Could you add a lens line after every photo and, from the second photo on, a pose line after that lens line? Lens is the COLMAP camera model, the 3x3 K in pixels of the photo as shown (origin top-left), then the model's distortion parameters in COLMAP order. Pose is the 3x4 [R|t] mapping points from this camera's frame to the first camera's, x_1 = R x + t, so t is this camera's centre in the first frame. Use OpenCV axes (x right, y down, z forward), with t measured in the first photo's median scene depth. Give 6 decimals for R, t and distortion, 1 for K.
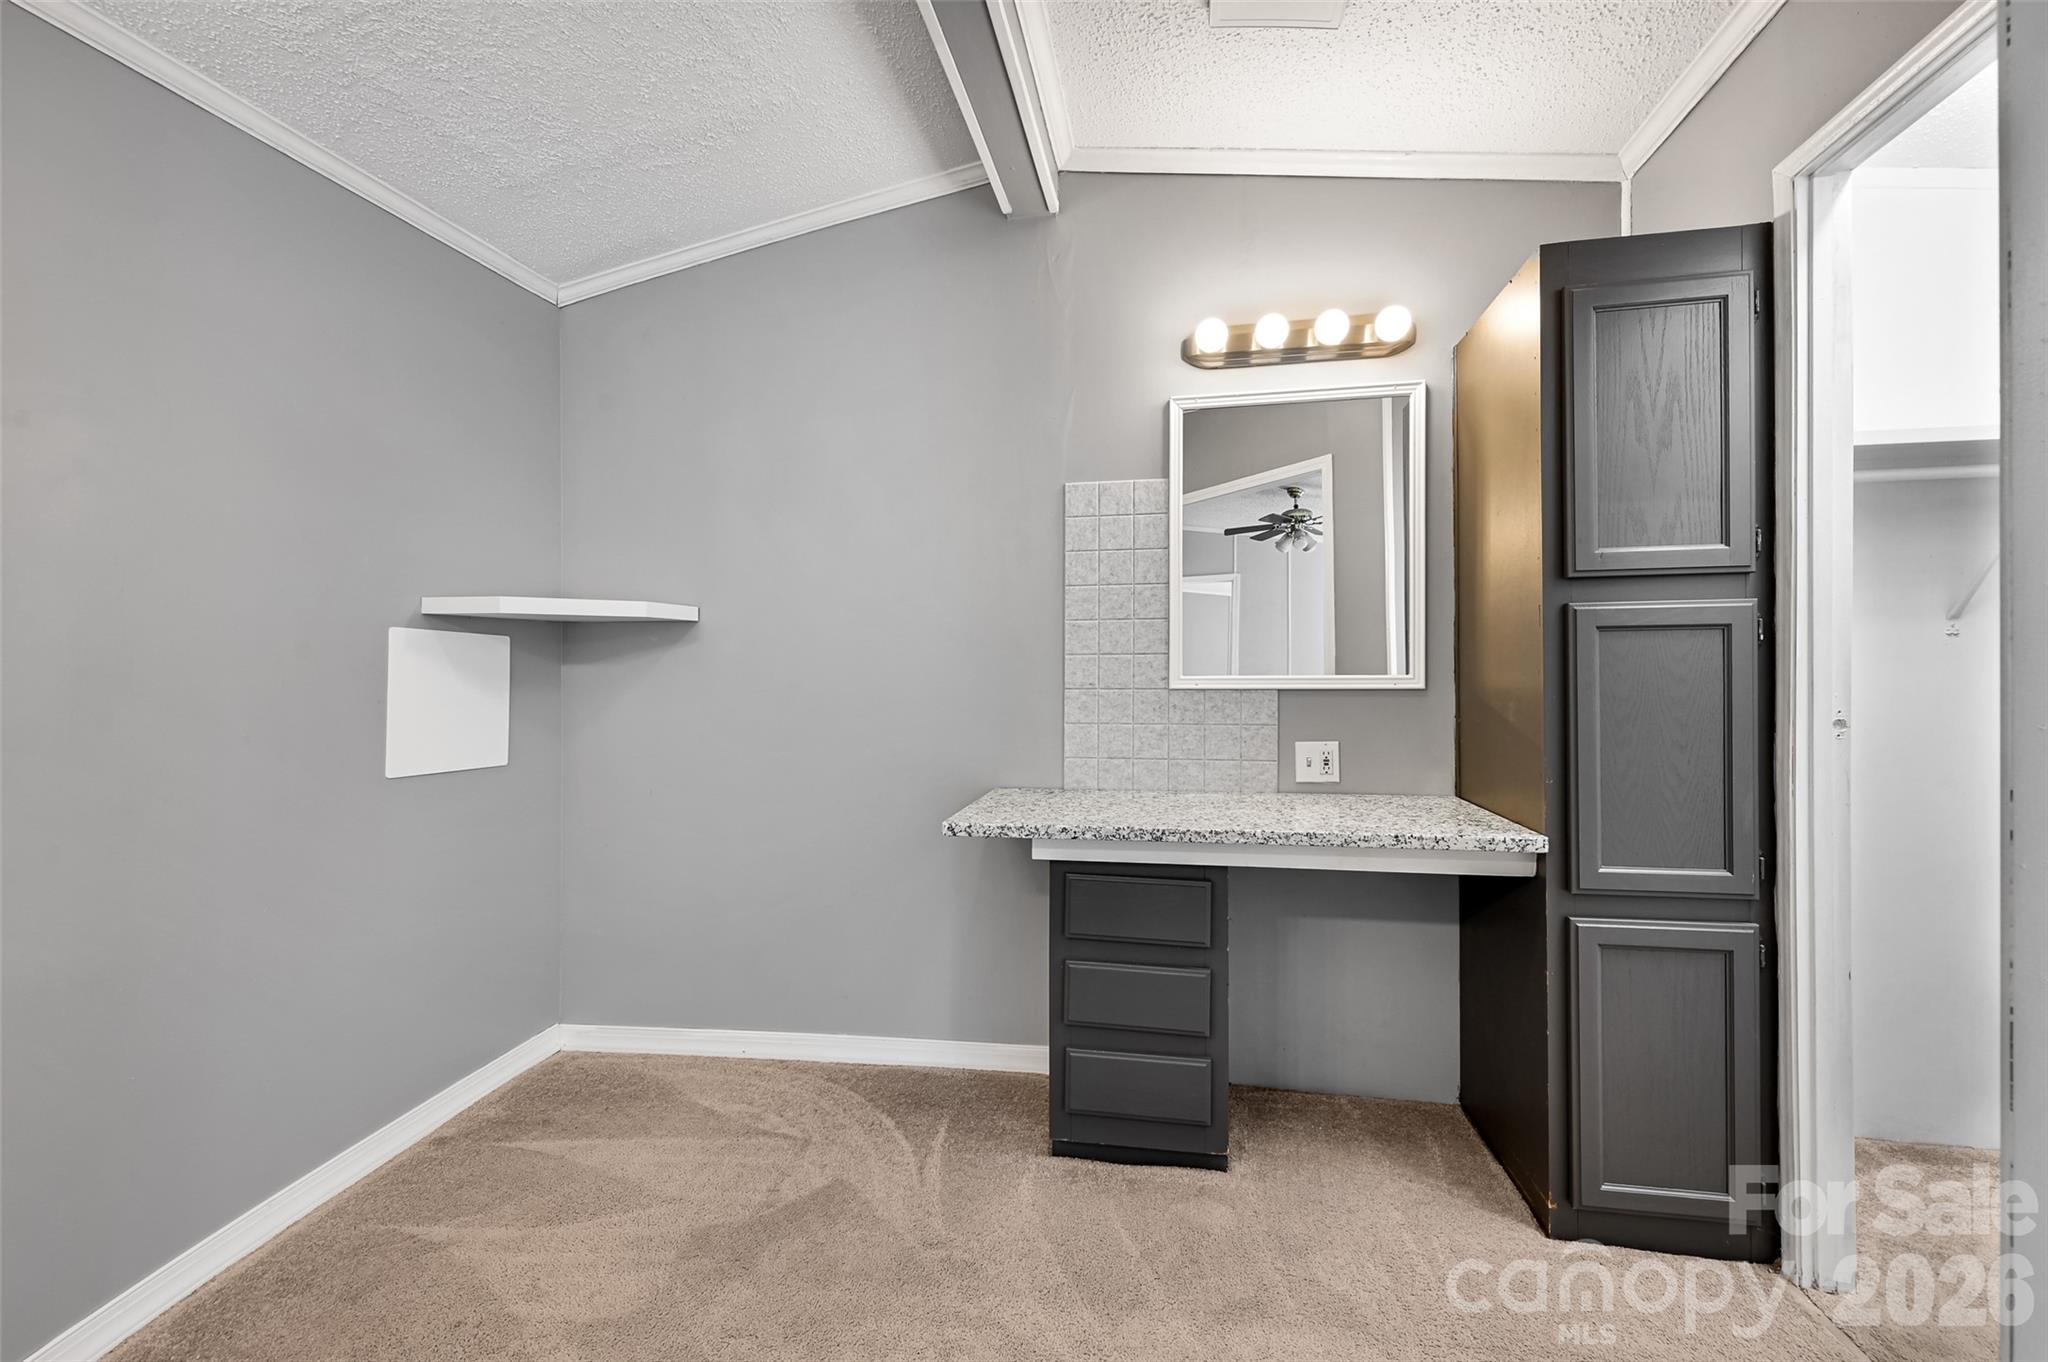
lens RADIAL K [[809.2, 0, 1030.0], [0, 809.2, 677.0], [0, 0, 1]] dist [-0.001178, 0.000156]
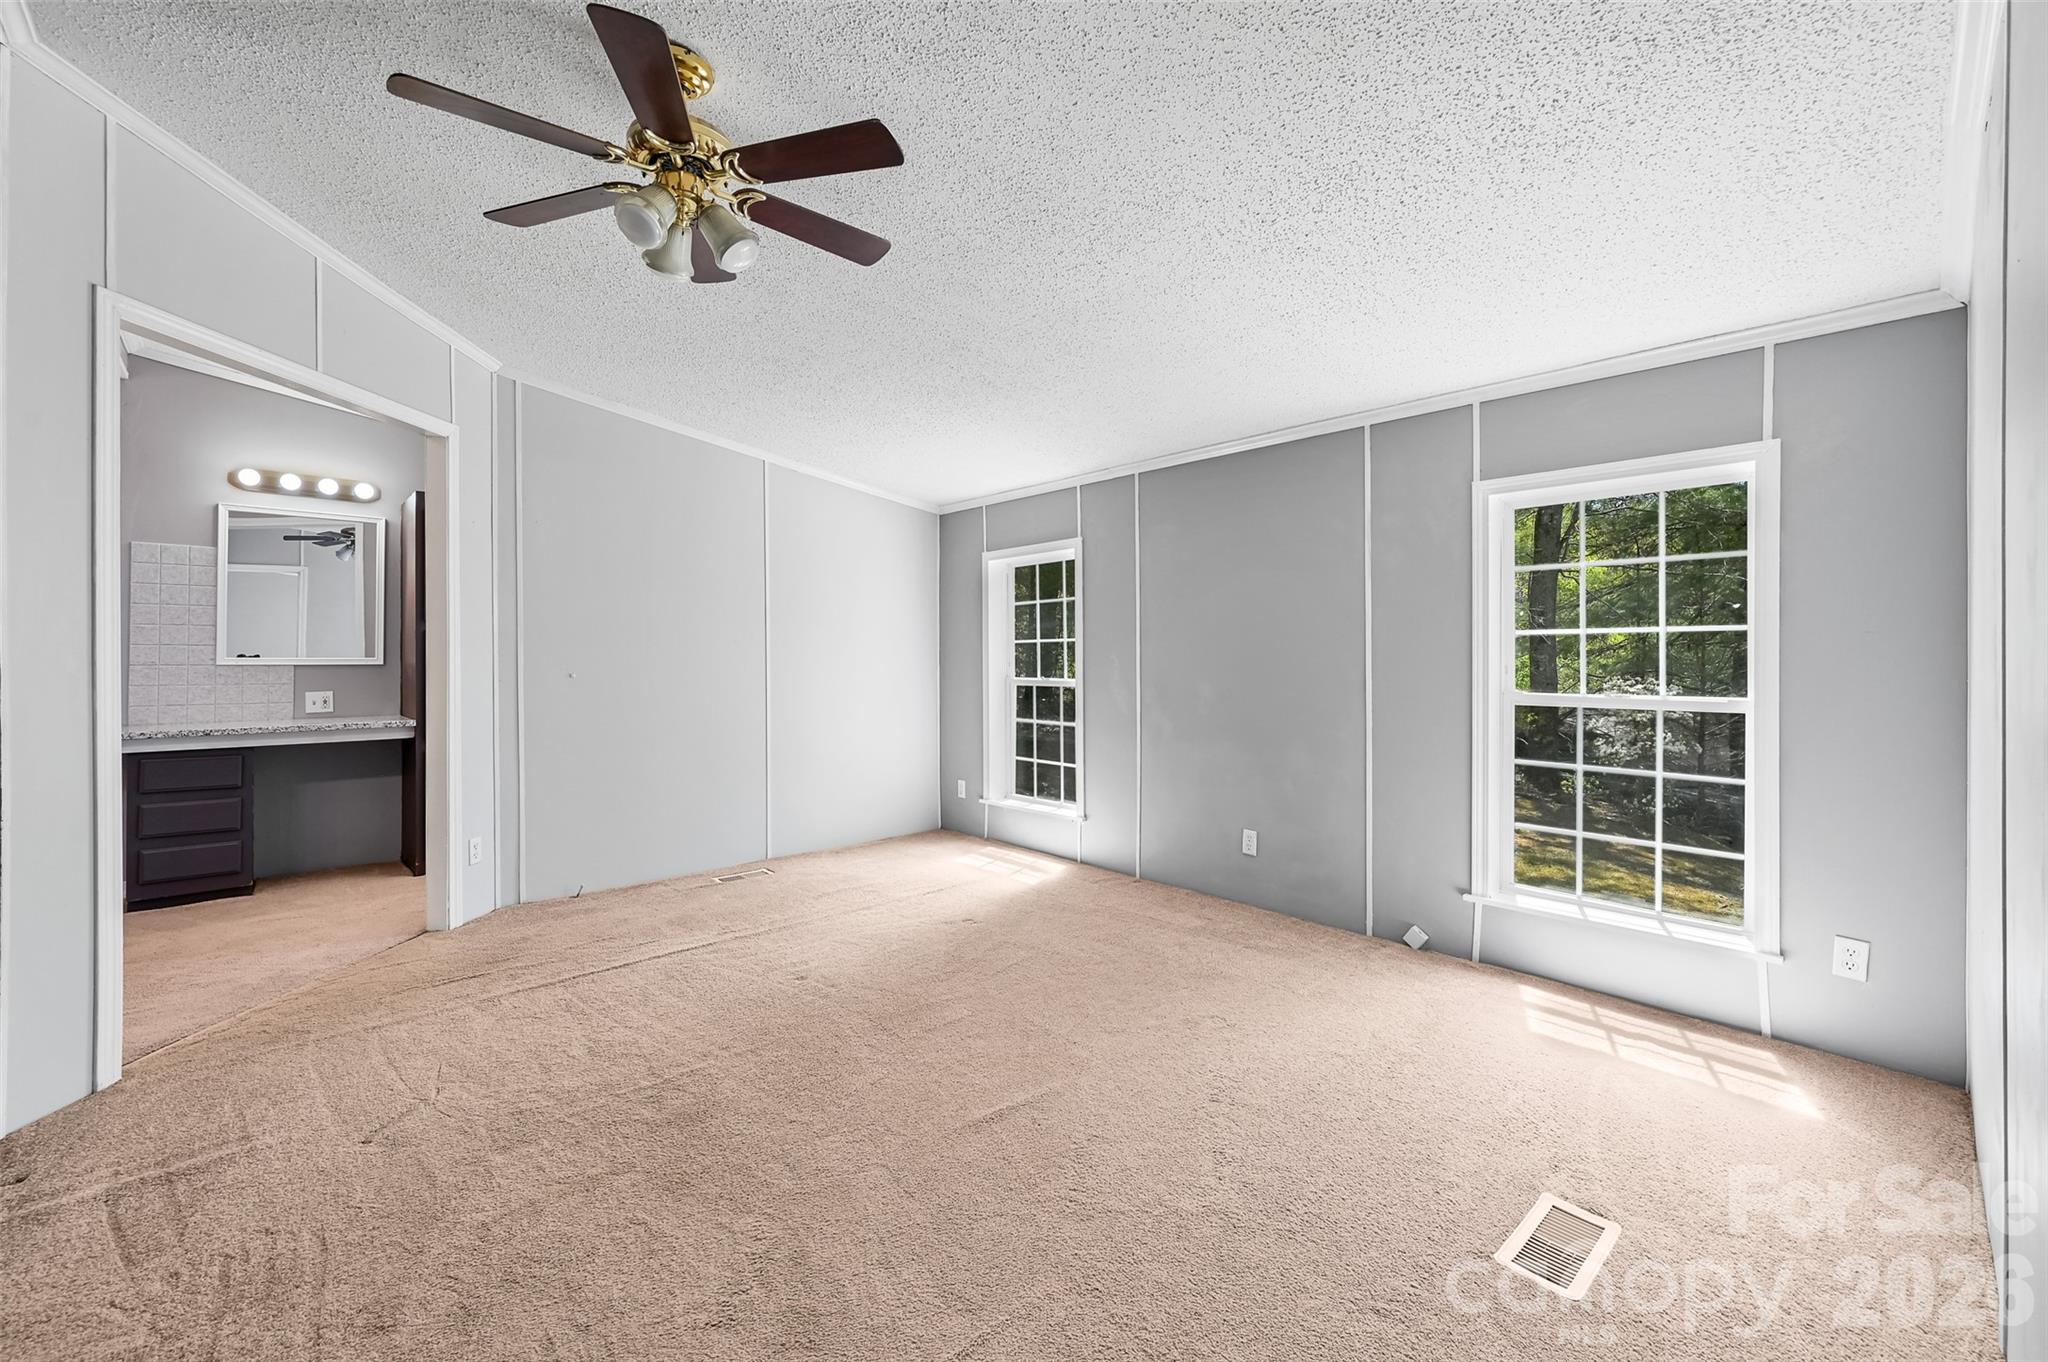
lens RADIAL K [[809.2, 0, 1003.7], [0, 809.2, 648.8], [0, 0, 1]] dist [-0.001178, 0.000156]
pose [[0.586546, 0.012184, 0.809824, -0.263177], [0.001450, 0.999869, -0.016093, 0.010613], [-0.809915, 0.010614, 0.586452, -1.510335]]
